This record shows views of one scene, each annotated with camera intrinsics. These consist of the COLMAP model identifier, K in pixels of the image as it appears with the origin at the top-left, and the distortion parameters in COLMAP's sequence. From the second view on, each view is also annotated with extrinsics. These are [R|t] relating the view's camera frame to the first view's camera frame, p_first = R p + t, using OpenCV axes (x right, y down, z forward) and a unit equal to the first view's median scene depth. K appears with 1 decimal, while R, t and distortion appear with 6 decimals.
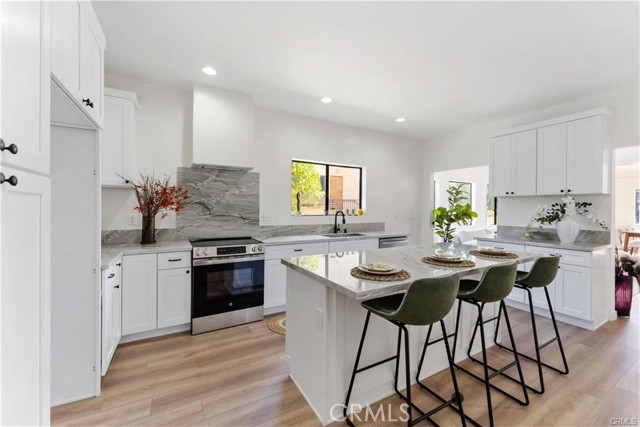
lens RADIAL K [[260.1, 0, 323.3], [0, 260.1, 210.6], [0, 0, 1]] dist [-0.001153, -0.000861]
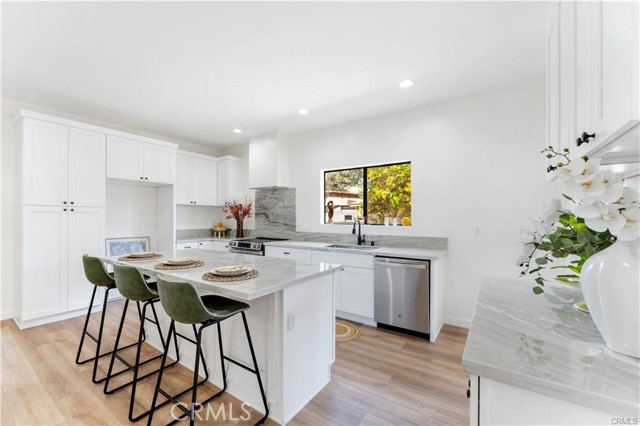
lens RADIAL K [[264.8, 0, 316.8], [0, 264.8, 218.8], [0, 0, 1]] dist [0.000525, 0.000012]
pose [[0.421167, -0.001972, -0.906981, 0.967722], [-0.008078, 0.999950, -0.005925, 0.006801], [0.906947, 0.009822, 0.421130, 0.593168]]
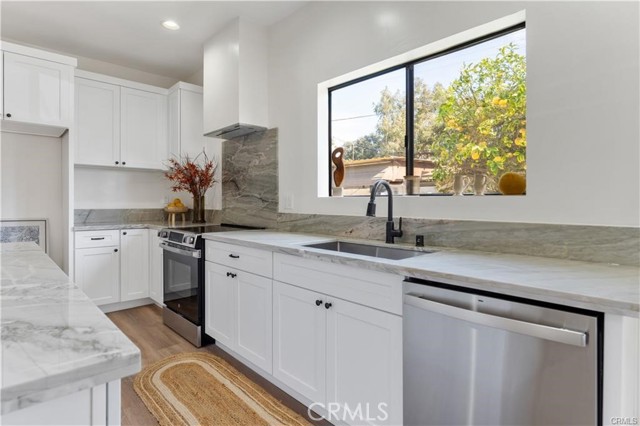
lens RADIAL K [[342.0, 0, 318.6], [0, 342.0, 203.6], [0, 0, 1]] dist [-0.003546, -0.000639]
pose [[0.223051, 0.000842, -0.974806, 0.604941], [-0.009429, 0.999955, -0.001294, 0.039708], [0.974761, 0.009480, 0.223049, 0.956709]]
